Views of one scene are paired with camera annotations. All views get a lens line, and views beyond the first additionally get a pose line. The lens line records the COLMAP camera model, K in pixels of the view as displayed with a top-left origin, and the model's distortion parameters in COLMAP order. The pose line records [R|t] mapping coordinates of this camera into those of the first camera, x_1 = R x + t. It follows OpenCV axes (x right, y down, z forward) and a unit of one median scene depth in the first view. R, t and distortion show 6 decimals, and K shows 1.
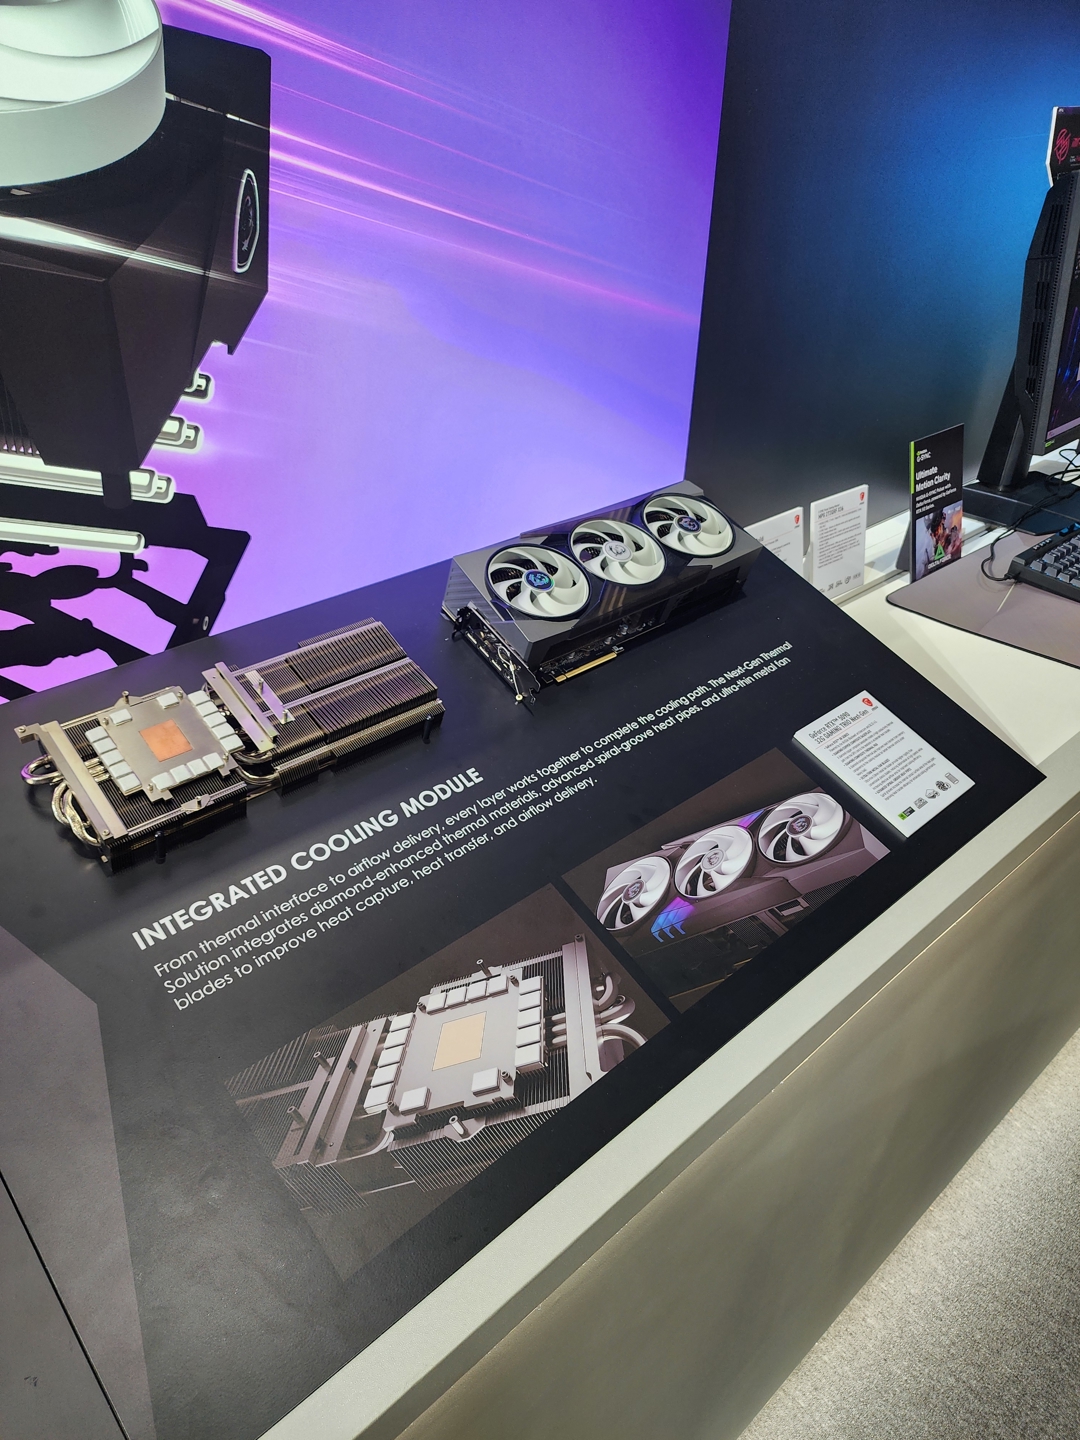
lens RADIAL K [[965.7, 0, 539.6], [0, 965.7, 736.3], [0, 0, 1]] dist [0.023125, -0.001849]
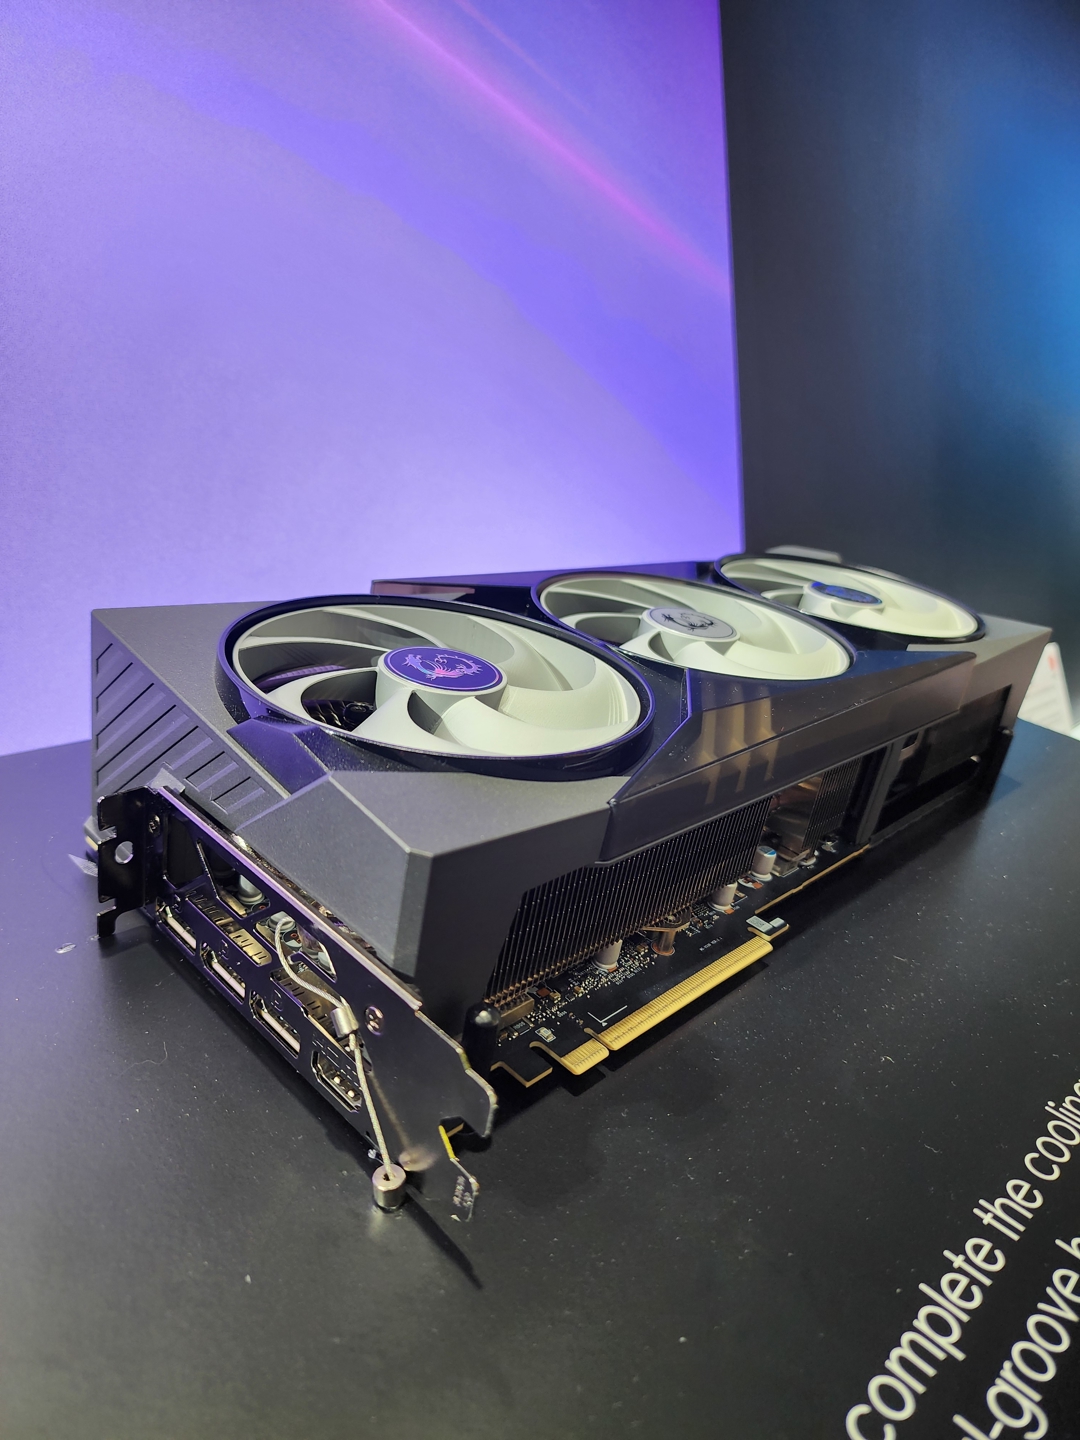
lens RADIAL K [[1005.3, 0, 540.0], [0, 1005.3, 720.0], [0, 0, 1]] dist [0.004914, -0.026561]
pose [[0.990111, -0.108452, 0.088984, -0.000628], [0.136233, 0.894689, -0.425409, -0.037902], [-0.033477, 0.433325, 0.900616, 0.894637]]
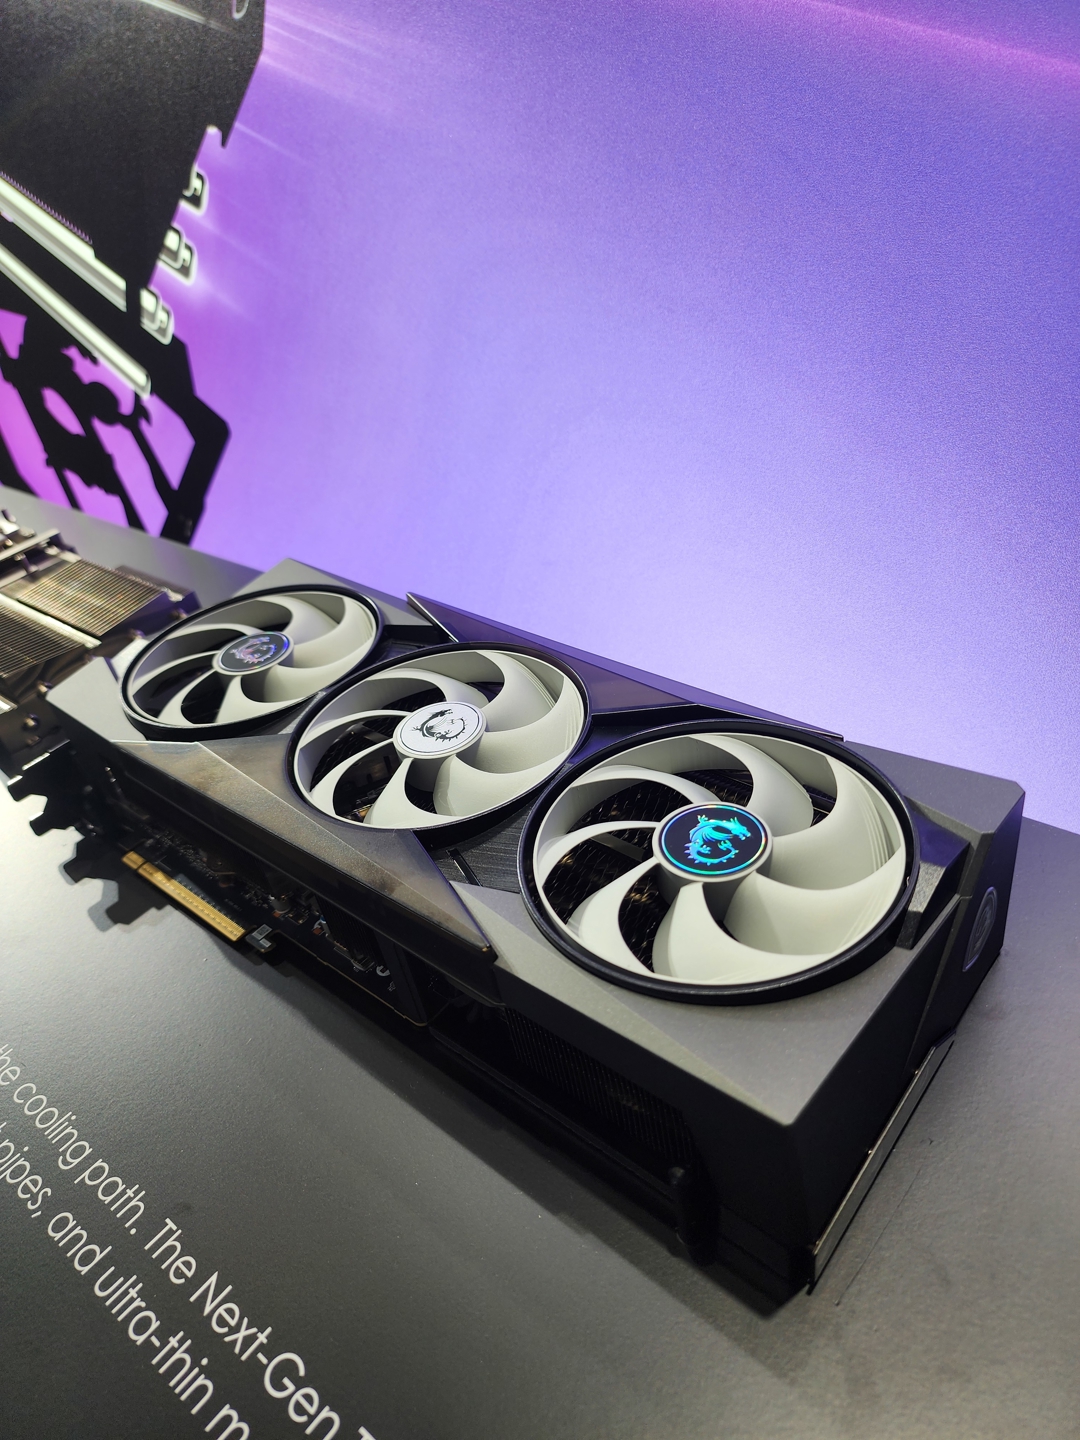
lens RADIAL K [[997.6, 0, 540.0], [0, 997.6, 720.0], [0, 0, 1]] dist [0.018332, -0.021011]
pose [[0.128834, 0.344792, -0.929796, 0.498349], [-0.612076, 0.765351, 0.199001, -0.351237], [0.780234, 0.543467, 0.309643, 1.144037]]
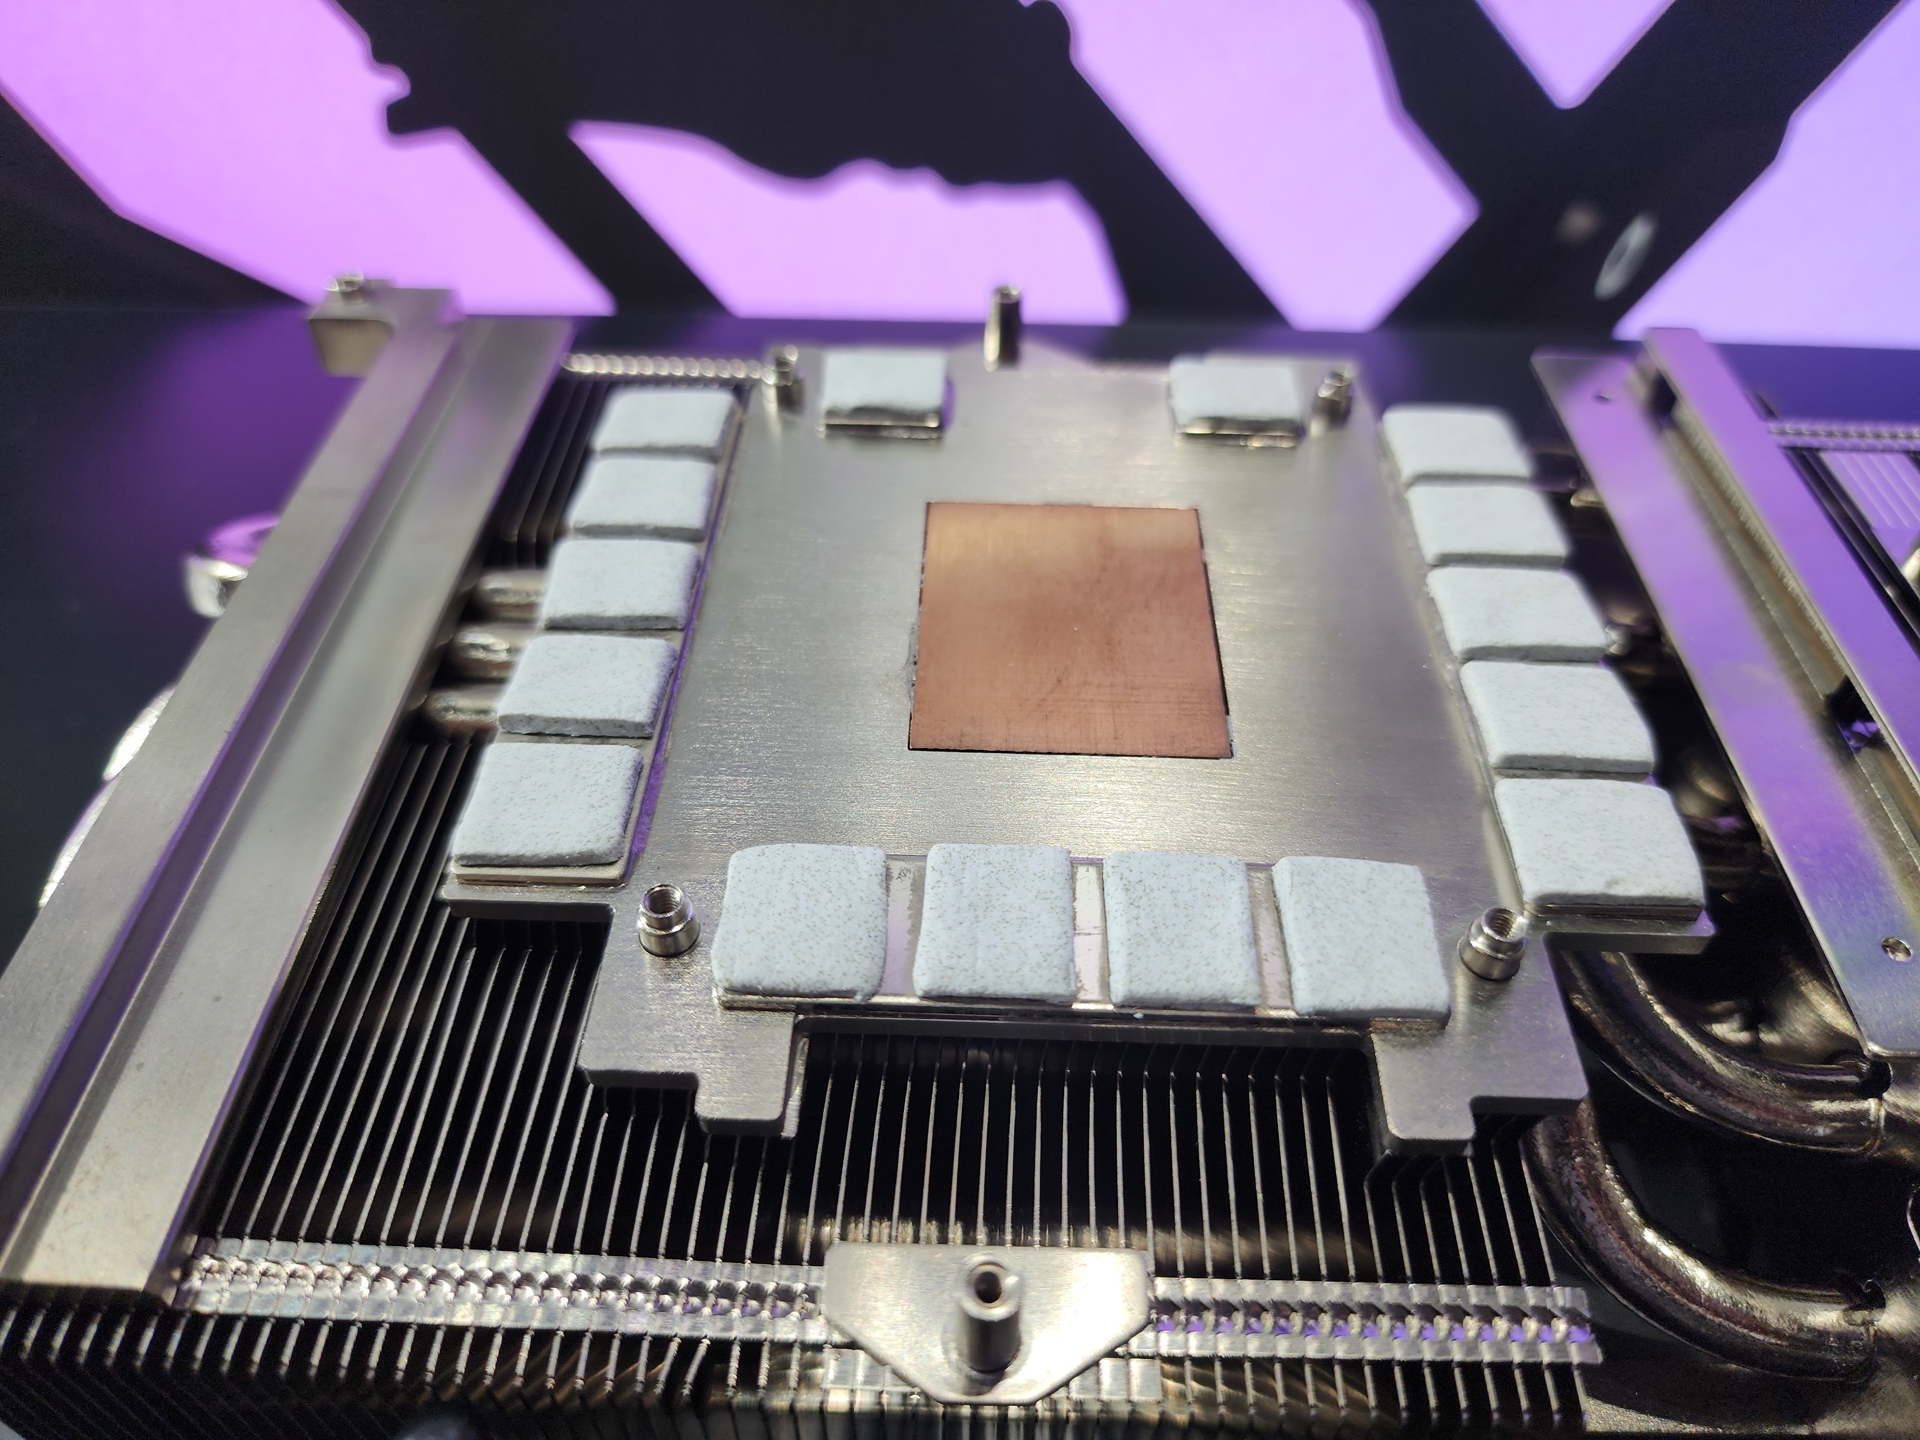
lens RADIAL K [[1340.4, 0, 994.3], [0, 1340.4, 720.3], [0, 0, 1]] dist [0.004914, -0.026561]
pose [[0.732048, 0.291256, -0.615854, -0.269607], [-0.389834, 0.920457, -0.028073, 0.022274], [0.558691, 0.260632, 0.787360, 0.815781]]
